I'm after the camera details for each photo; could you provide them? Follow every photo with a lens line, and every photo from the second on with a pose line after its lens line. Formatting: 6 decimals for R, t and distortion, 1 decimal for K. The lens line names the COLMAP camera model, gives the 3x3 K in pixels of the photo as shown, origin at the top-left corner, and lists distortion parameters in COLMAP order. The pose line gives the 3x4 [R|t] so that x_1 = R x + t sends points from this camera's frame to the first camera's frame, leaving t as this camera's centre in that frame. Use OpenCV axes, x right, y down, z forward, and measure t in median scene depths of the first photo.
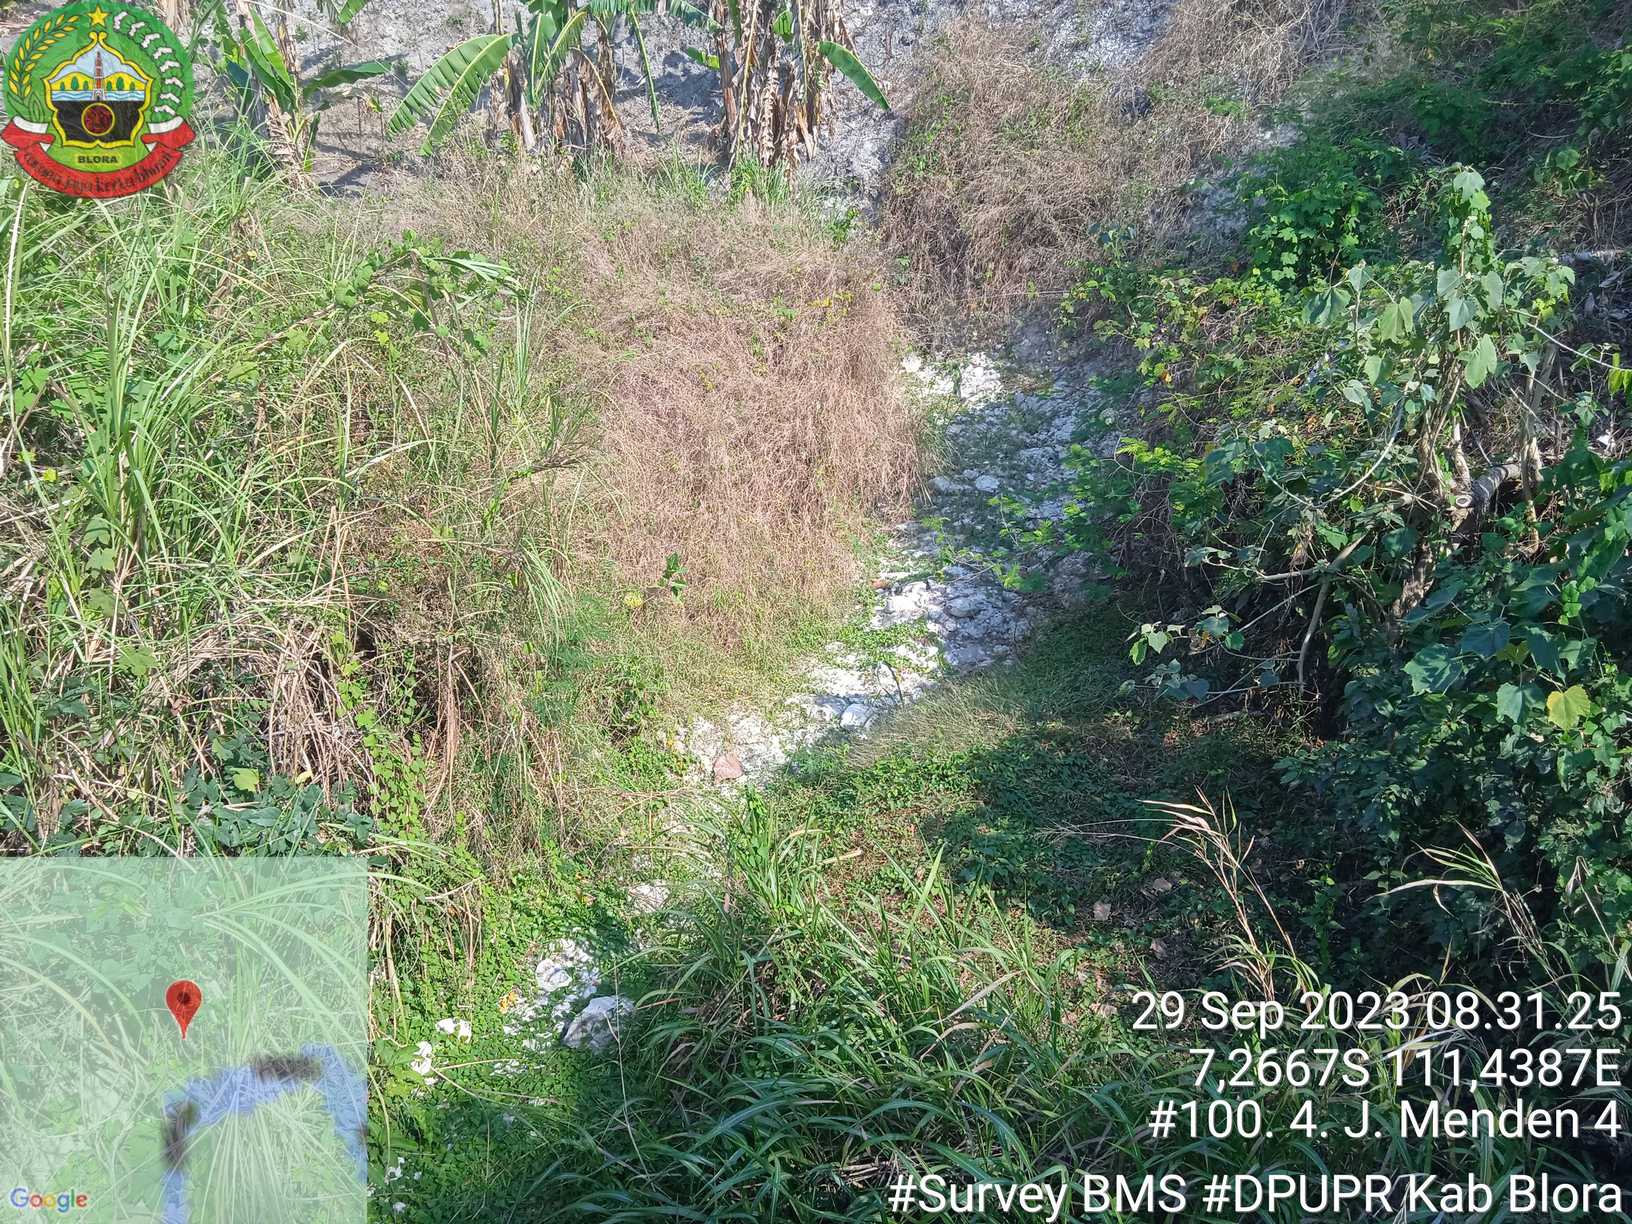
lens RADIAL K [[1313.6, 0, 806.1], [0, 1313.6, 617.5], [0, 0, 1]] dist [0.044980, -0.051353]
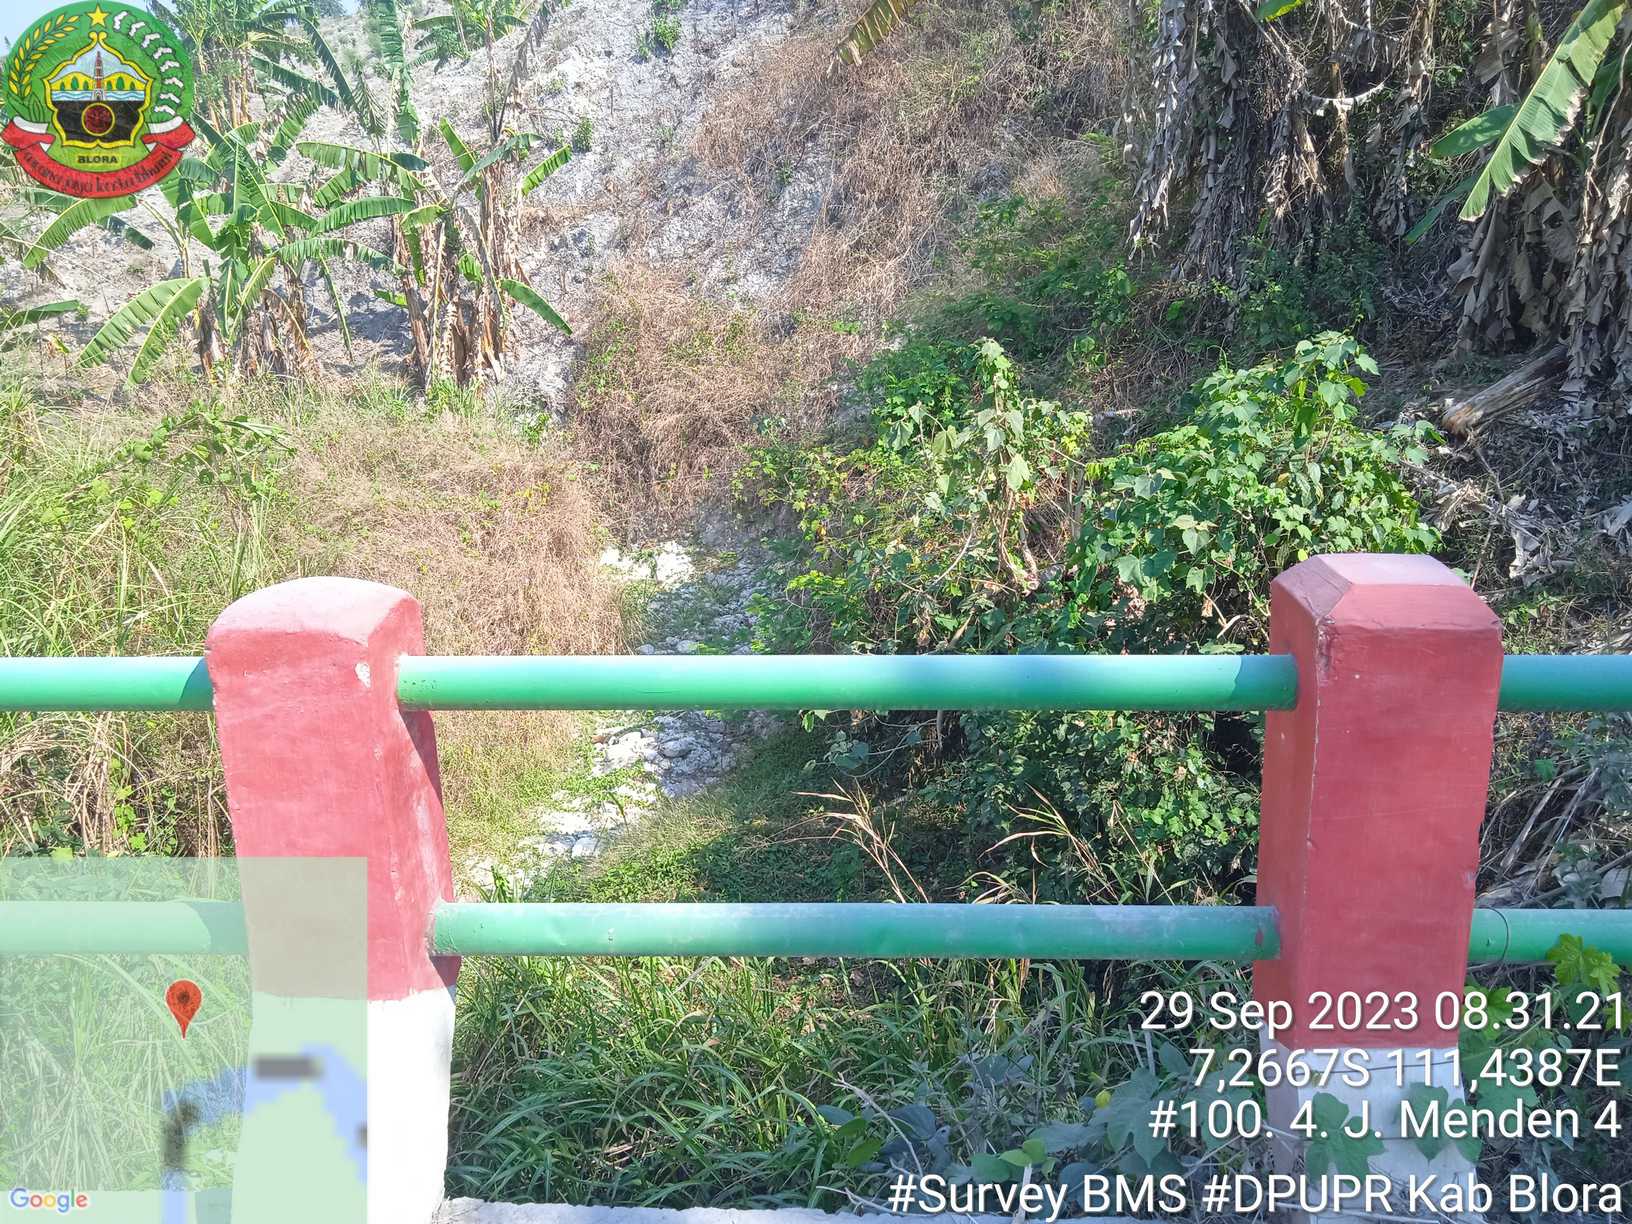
lens RADIAL K [[1313.6, 0, 815.1], [0, 1313.6, 613.9], [0, 0, 1]] dist [0.044980, -0.051353]
pose [[0.970779, -0.078462, 0.226785, -0.008716], [0.115182, 0.981412, -0.153503, 0.062636], [-0.210526, 0.175139, 0.961772, -0.114876]]
